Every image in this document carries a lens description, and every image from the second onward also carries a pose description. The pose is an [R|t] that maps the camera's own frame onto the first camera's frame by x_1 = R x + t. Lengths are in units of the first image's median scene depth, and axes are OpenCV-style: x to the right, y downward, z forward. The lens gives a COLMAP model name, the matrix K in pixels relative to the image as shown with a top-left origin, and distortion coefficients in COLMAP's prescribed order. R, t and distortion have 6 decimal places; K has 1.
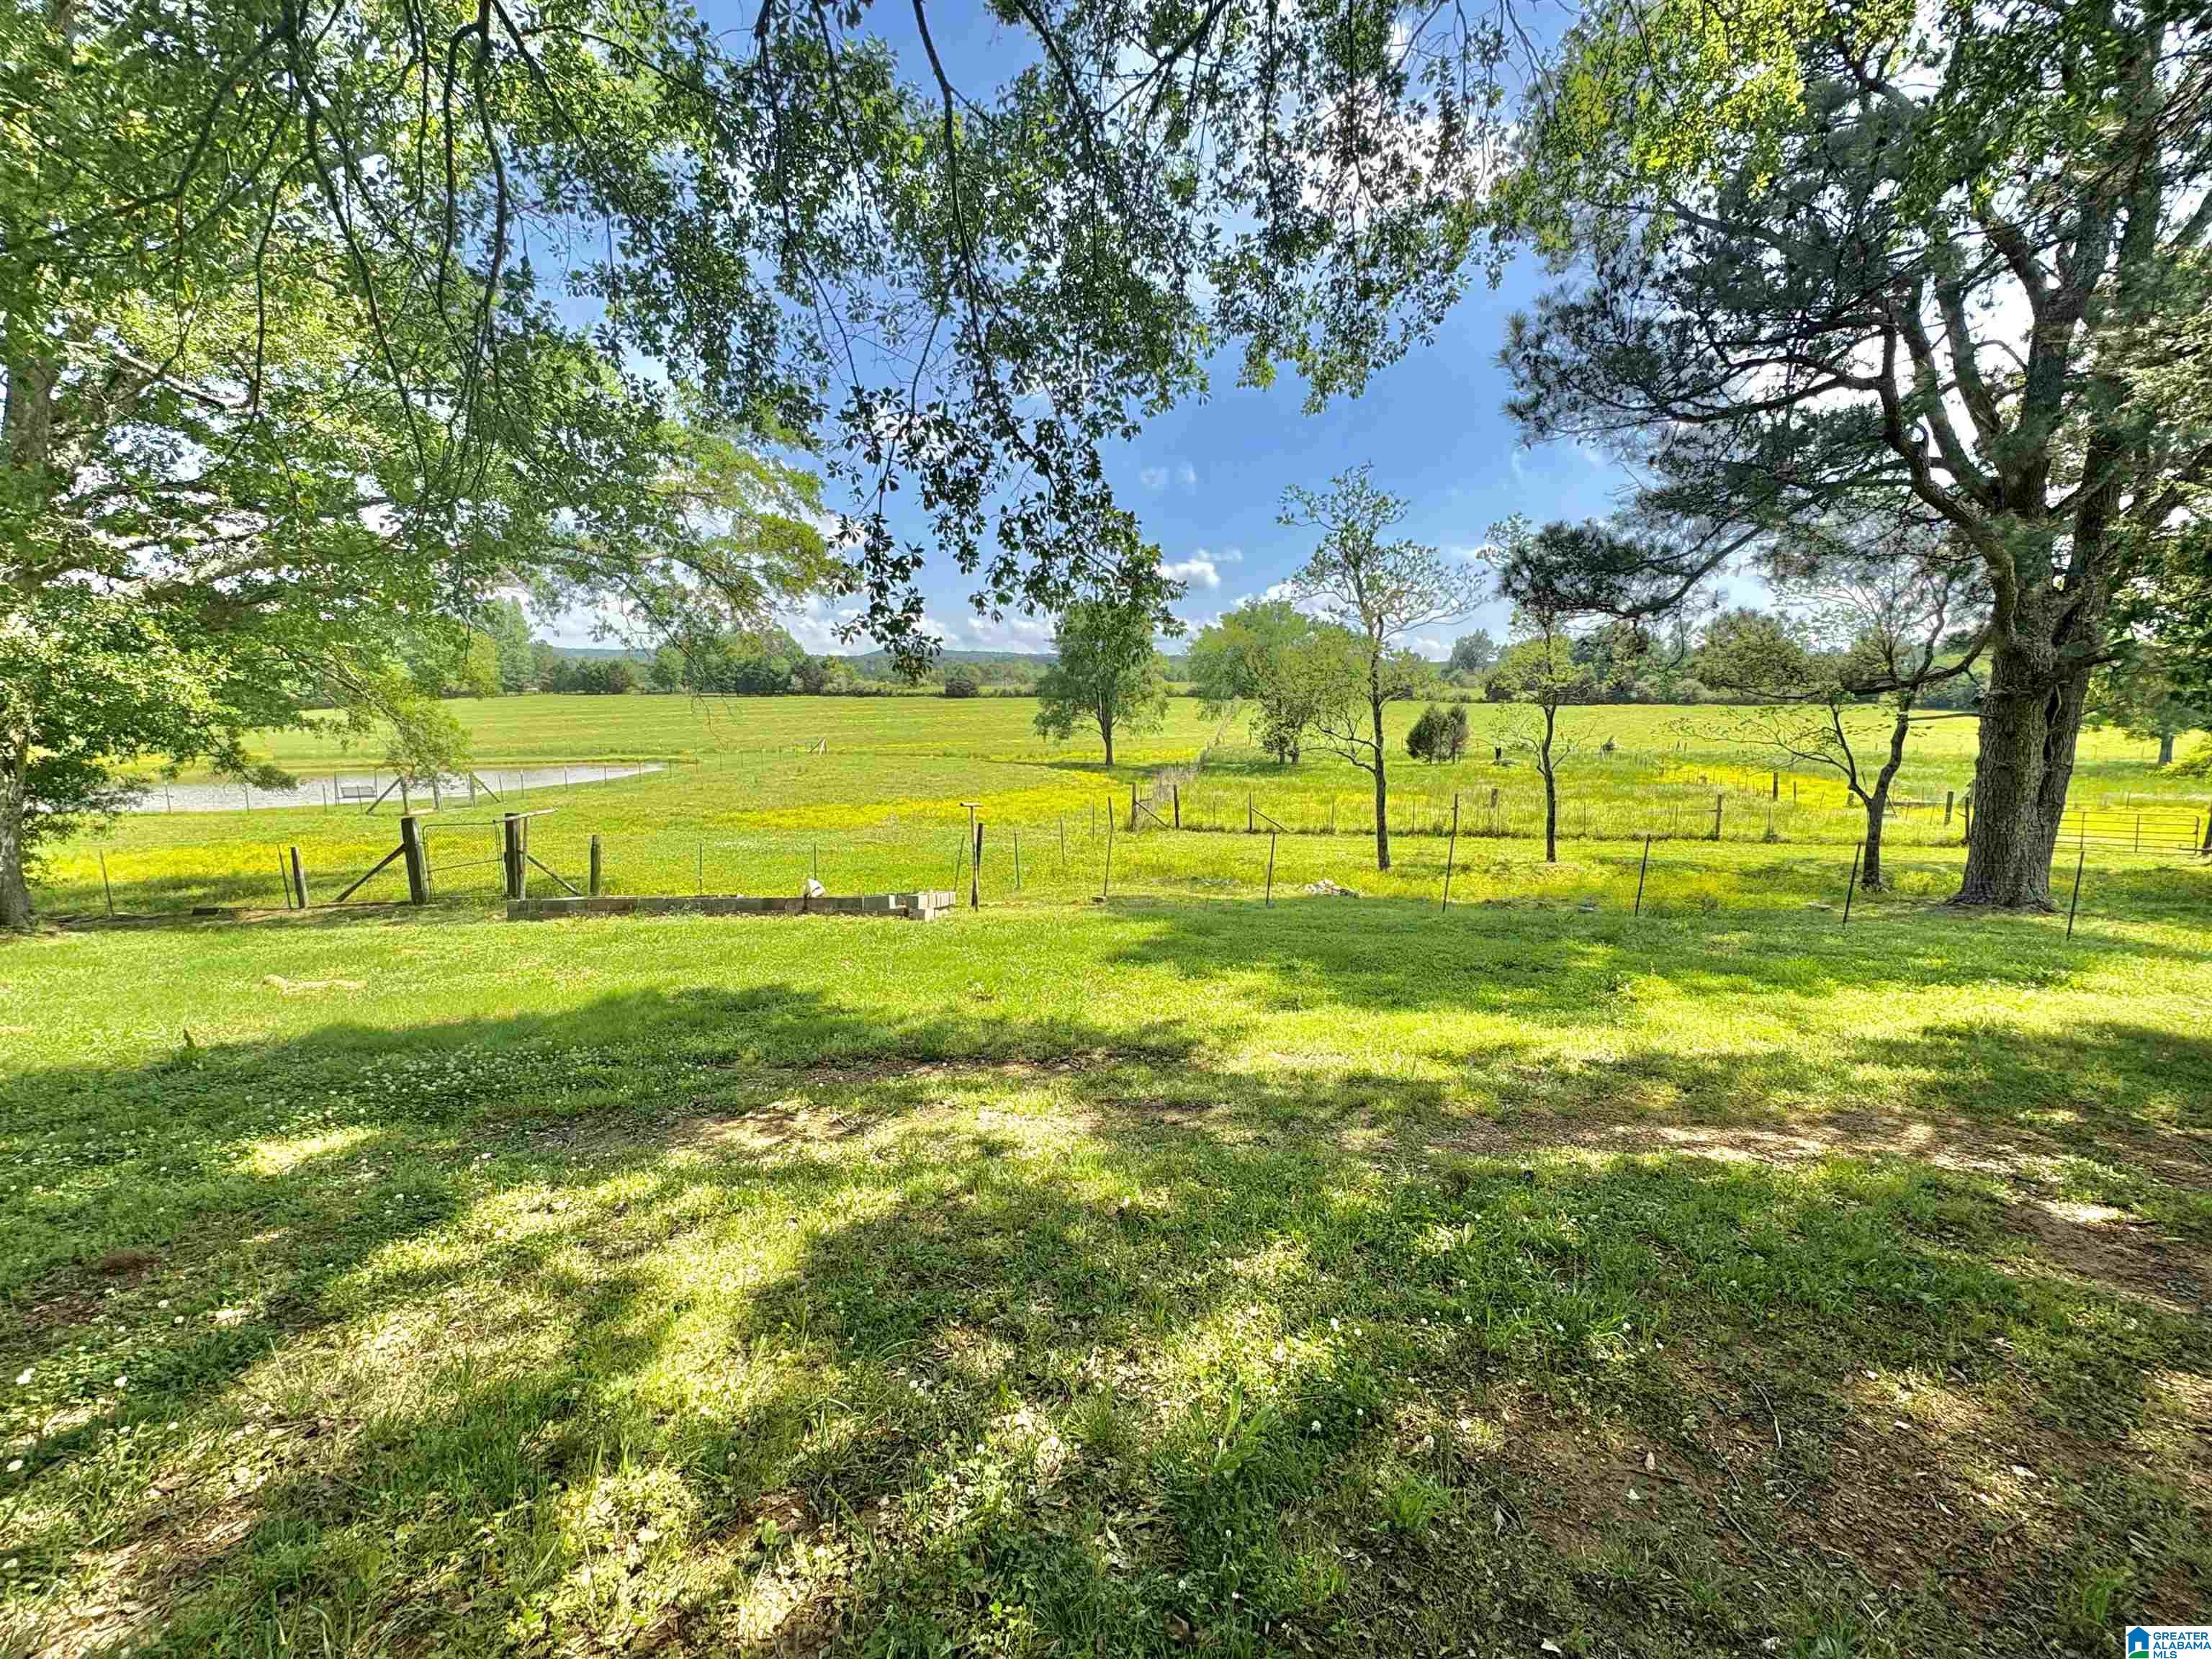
lens RADIAL K [[891.7, 0, 1096.2], [0, 891.7, 831.1], [0, 0, 1]] dist [-0.000968, 0.000287]
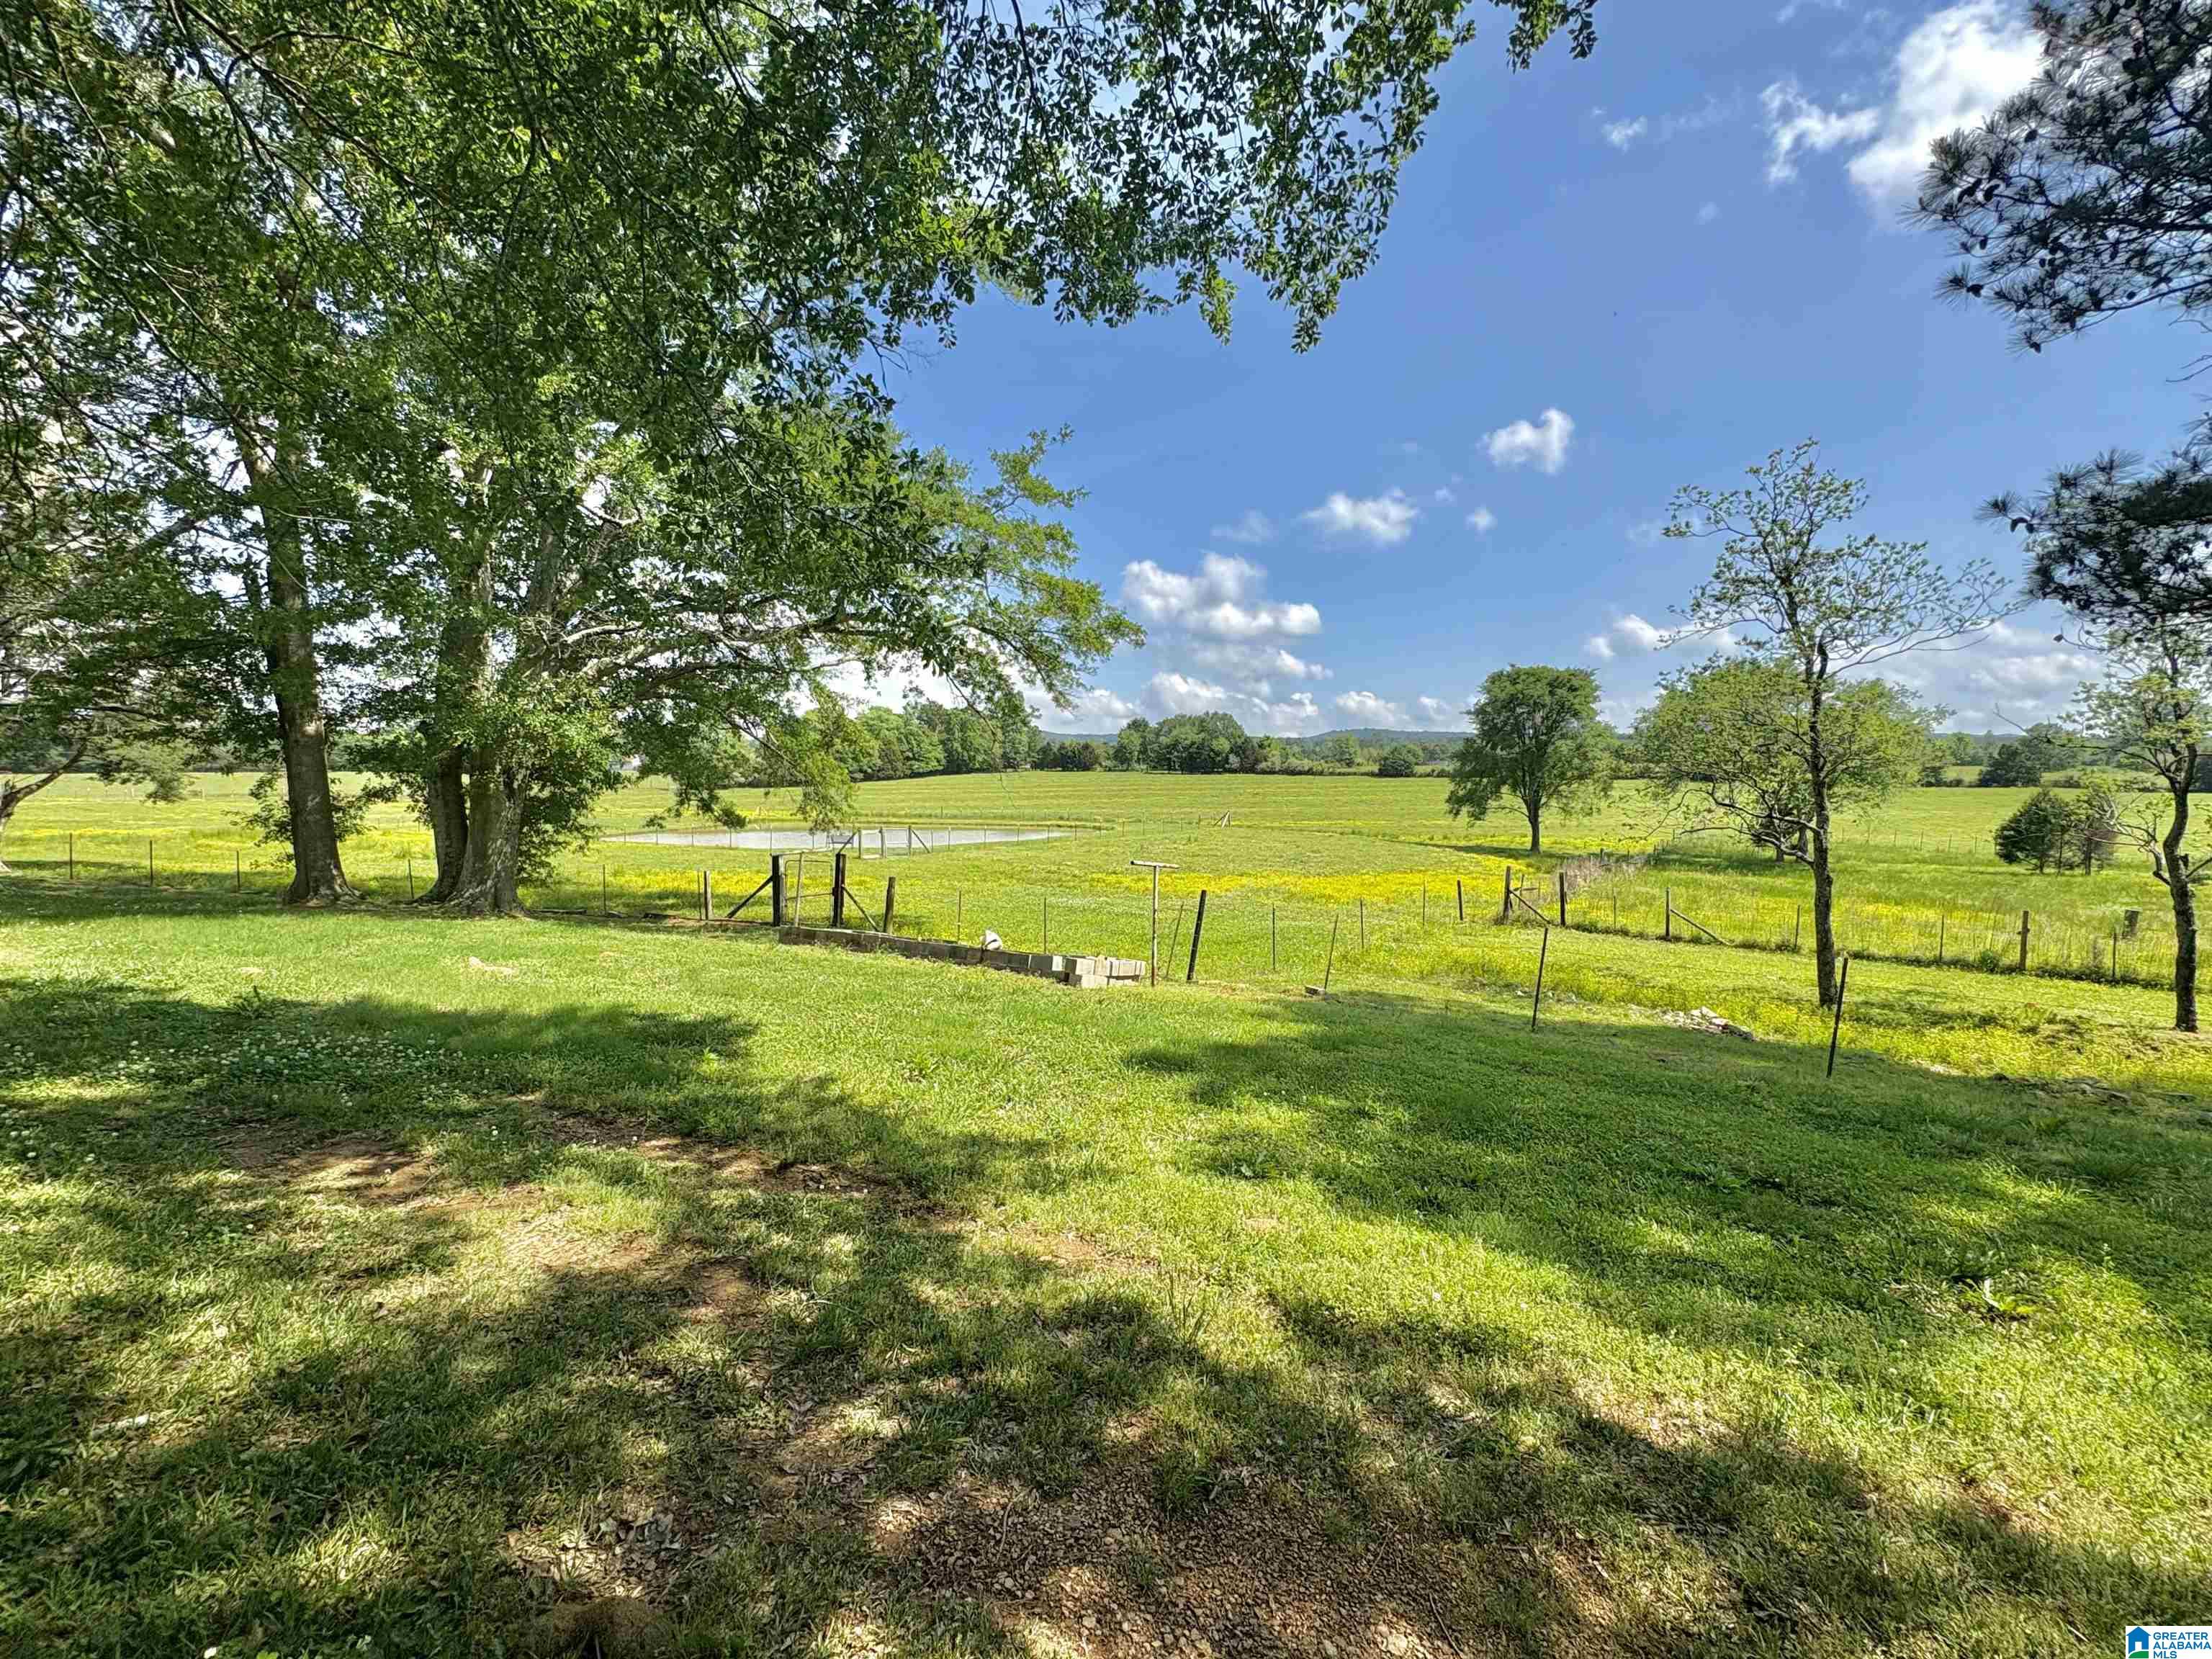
lens RADIAL K [[891.7, 0, 1110.6], [0, 891.7, 824.9], [0, 0, 1]] dist [-0.000968, 0.000287]
pose [[0.885444, 0.036669, -0.463298, 0.147952], [-0.081908, 0.993591, -0.077900, 0.003207], [0.457472, 0.106924, 0.882772, 0.126355]]
